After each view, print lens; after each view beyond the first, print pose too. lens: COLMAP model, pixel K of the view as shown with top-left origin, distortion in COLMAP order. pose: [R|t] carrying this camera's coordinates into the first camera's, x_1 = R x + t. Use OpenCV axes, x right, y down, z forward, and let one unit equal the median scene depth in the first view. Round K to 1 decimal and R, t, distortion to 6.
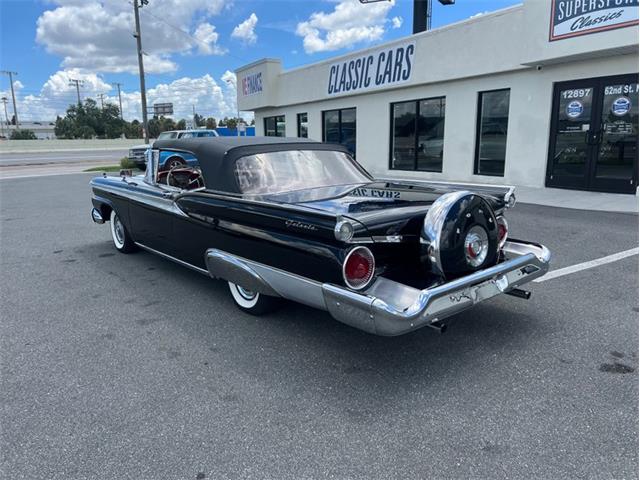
lens RADIAL K [[481.7, 0, 321.4], [0, 481.7, 241.3], [0, 0, 1]] dist [0.050026, -0.057840]
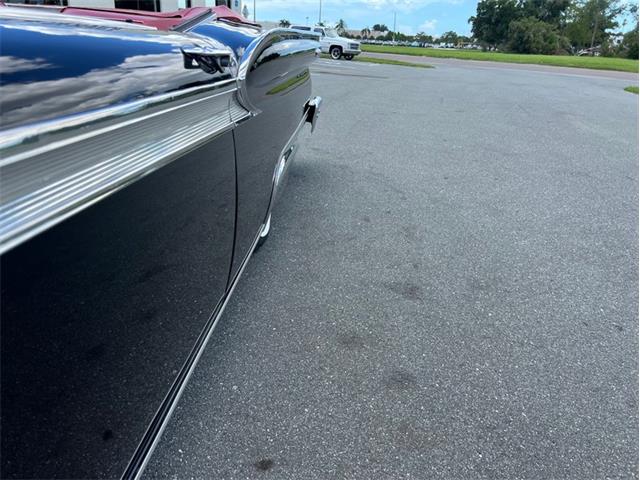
lens RADIAL K [[481.7, 0, 314.0], [0, 481.7, 239.1], [0, 0, 1]] dist [0.050026, -0.057840]
pose [[-0.711500, -0.291653, 0.639302, -0.285200], [0.099275, 0.858950, 0.502344, -0.074109], [-0.695638, 0.420884, -0.582189, 0.632241]]
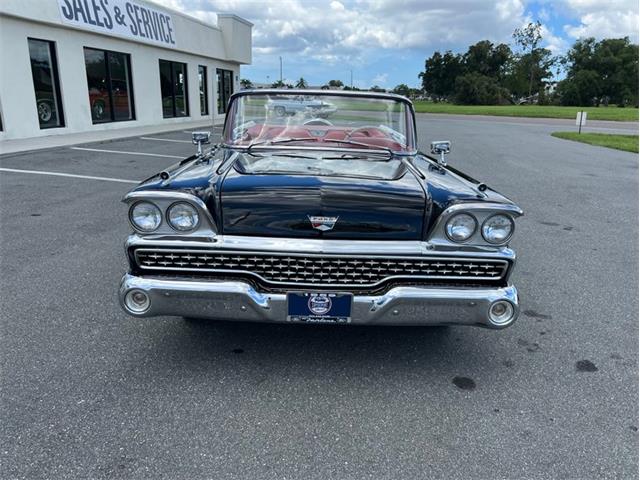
lens RADIAL K [[481.7, 0, 317.1], [0, 481.7, 242.5], [0, 0, 1]] dist [0.050026, -0.057840]
pose [[-0.771393, -0.188946, 0.607662, -0.458032], [0.117353, 0.896288, 0.427664, -0.210456], [-0.625445, 0.401208, -0.669217, 1.054941]]
